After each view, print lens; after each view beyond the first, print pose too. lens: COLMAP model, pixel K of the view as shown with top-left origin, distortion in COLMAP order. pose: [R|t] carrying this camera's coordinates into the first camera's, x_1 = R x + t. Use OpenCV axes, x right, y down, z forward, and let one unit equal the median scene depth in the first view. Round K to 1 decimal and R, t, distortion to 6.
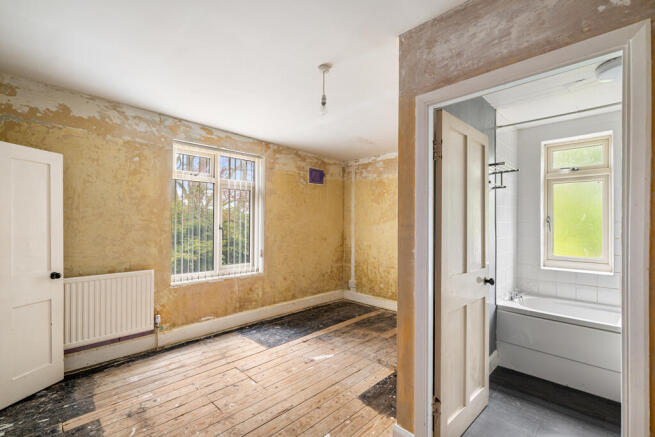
lens RADIAL K [[296.9, 0, 330.1], [0, 296.9, 222.9], [0, 0, 1]] dist [0.000963, 0.000248]
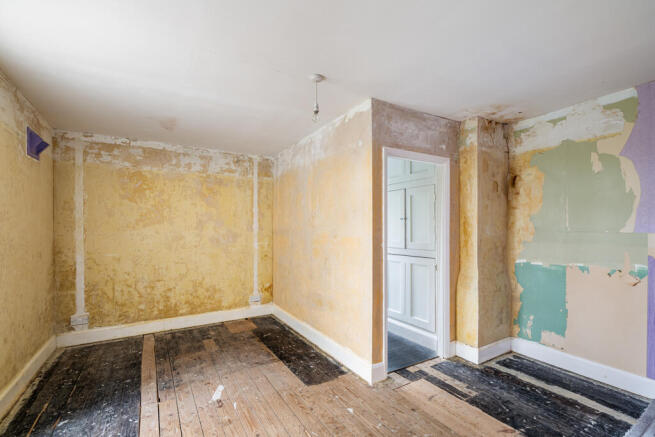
lens RADIAL K [[296.9, 0, 329.6], [0, 296.9, 229.7], [0, 0, 1]] dist [0.000963, 0.000248]
pose [[0.231560, -0.014590, 0.972711, -0.502679], [0.000555, 0.999889, 0.014865, -0.004202], [-0.972820, -0.002903, 0.231542, 0.352411]]
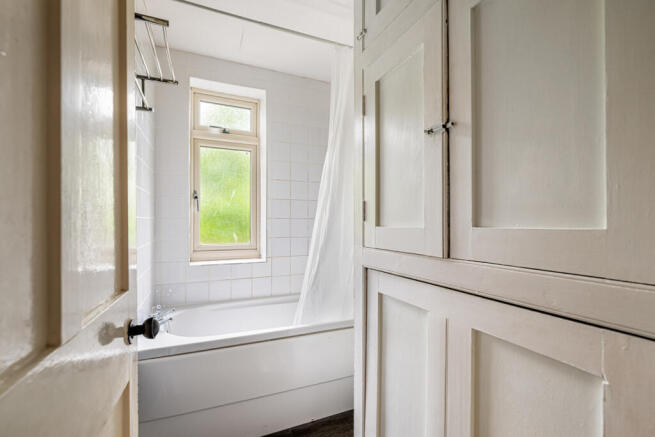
lens RADIAL K [[296.9, 0, 330.0], [0, 296.9, 222.2], [0, 0, 1]] dist [0.000963, 0.000248]
pose [[0.374302, -0.009149, 0.927262, 0.151755], [0.003083, 0.999958, 0.008621, 0.036899], [-0.927302, -0.000368, 0.374315, 0.337063]]
